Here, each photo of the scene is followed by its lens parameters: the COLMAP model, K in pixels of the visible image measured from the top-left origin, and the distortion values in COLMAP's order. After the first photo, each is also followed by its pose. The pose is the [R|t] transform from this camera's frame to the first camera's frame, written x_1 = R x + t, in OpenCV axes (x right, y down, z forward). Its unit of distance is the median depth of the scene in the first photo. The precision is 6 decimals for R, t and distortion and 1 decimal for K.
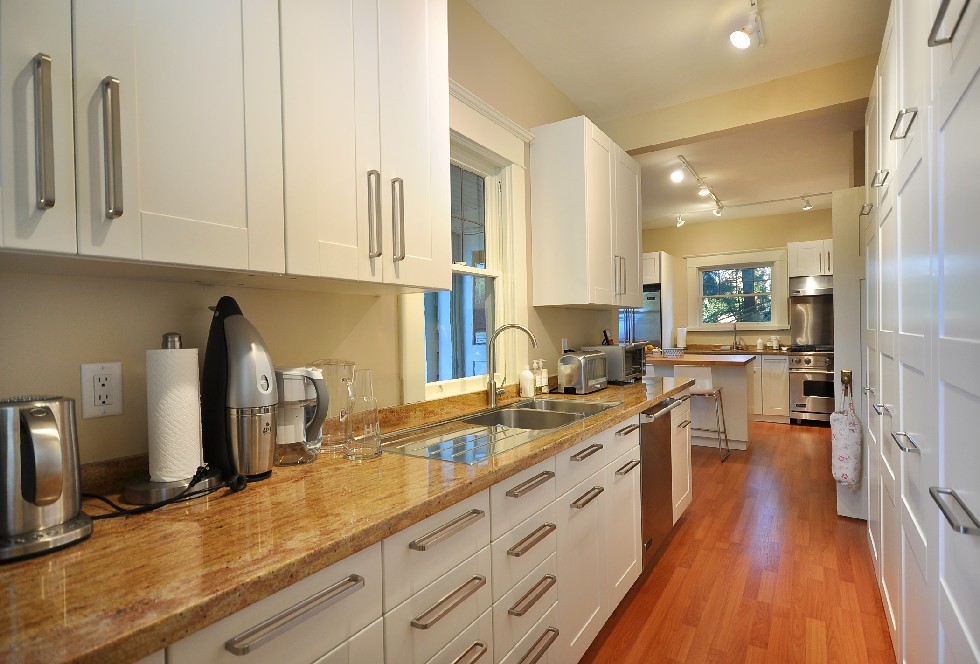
lens RADIAL K [[496.9, 0, 491.9], [0, 496.9, 329.9], [0, 0, 1]] dist [0.000082, -0.000548]
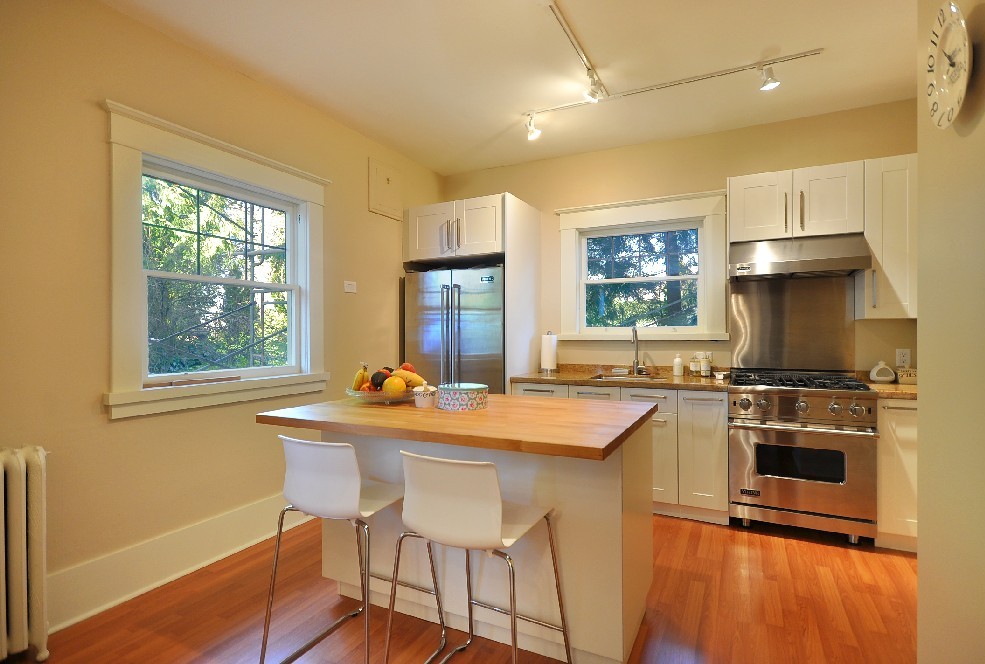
lens RADIAL K [[499.5, 0, 489.9], [0, 499.5, 335.0], [0, 0, 1]] dist [0.000082, -0.000548]
pose [[0.994302, 0.011655, 0.105961, 0.279984], [-0.011501, 0.999932, -0.002068, -0.002102], [-0.105978, 0.000837, 0.994368, 0.482299]]
